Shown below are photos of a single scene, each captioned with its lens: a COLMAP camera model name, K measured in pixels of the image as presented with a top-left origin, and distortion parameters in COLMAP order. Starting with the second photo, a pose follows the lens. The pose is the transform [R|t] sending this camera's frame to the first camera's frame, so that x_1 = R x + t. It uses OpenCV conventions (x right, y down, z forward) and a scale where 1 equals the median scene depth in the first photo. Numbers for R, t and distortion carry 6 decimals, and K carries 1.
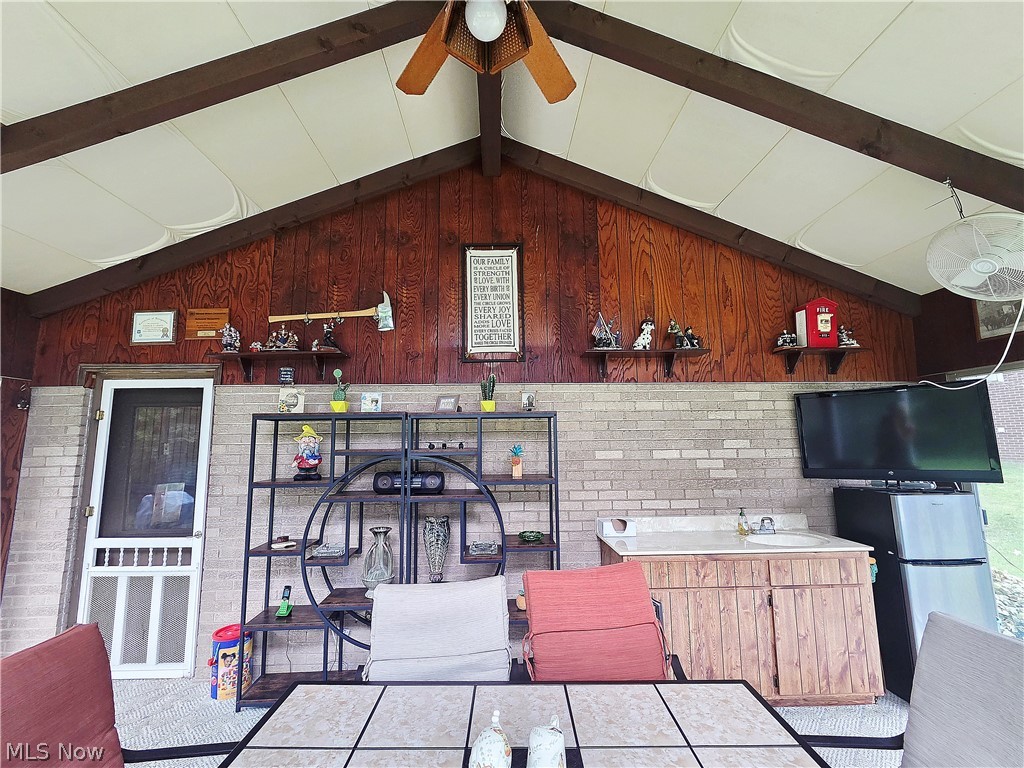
lens RADIAL K [[422.4, 0, 524.9], [0, 422.4, 379.7], [0, 0, 1]] dist [0.001643, -0.001709]
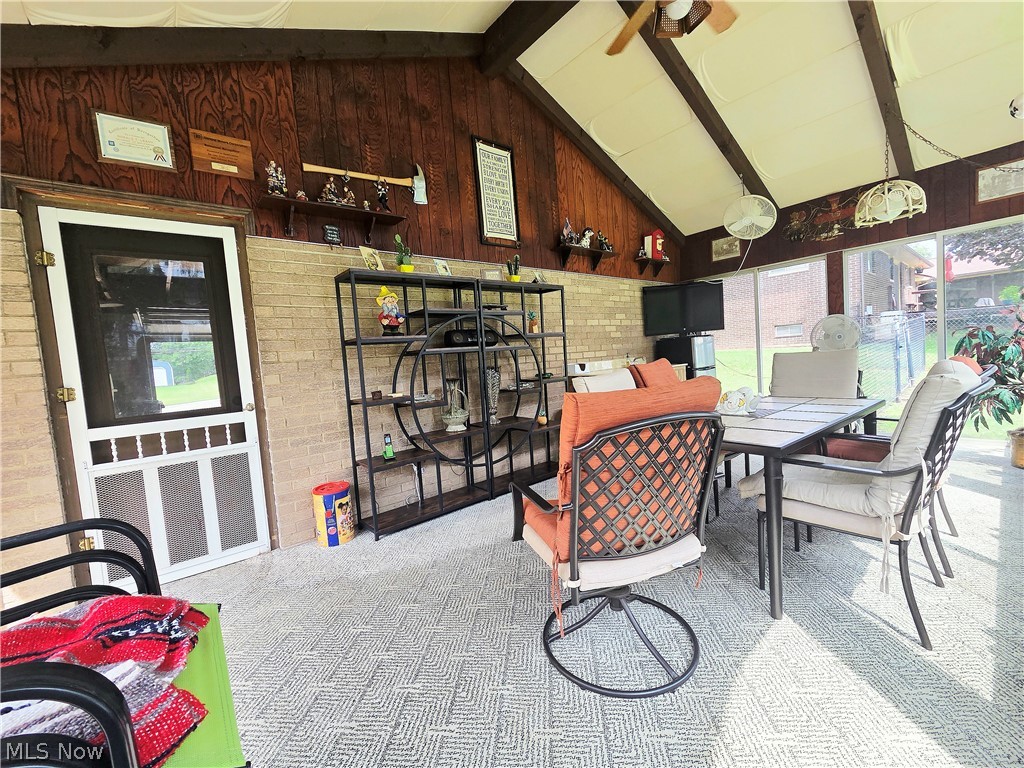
lens RADIAL K [[422.4, 0, 510.4], [0, 422.4, 376.9], [0, 0, 1]] dist [0.001643, -0.001709]
pose [[0.782650, -0.074304, 0.618011, -0.849134], [-0.025742, 0.988137, 0.151403, 0.147585], [-0.621929, -0.134404, 0.771453, -0.014164]]
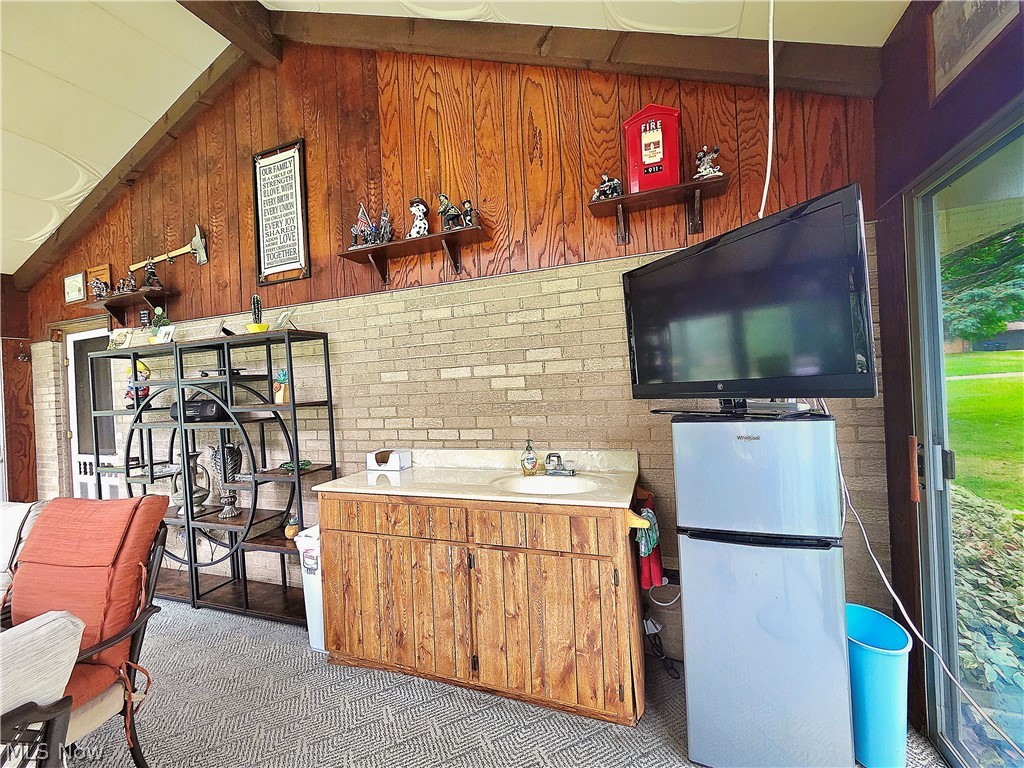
lens RADIAL K [[422.4, 0, 513.8], [0, 422.4, 375.3], [0, 0, 1]] dist [0.001643, -0.001709]
pose [[0.923878, -0.041858, -0.380391, 0.734017], [0.094971, 0.987983, 0.121943, 0.094447], [0.370716, -0.148786, 0.916751, 0.316181]]
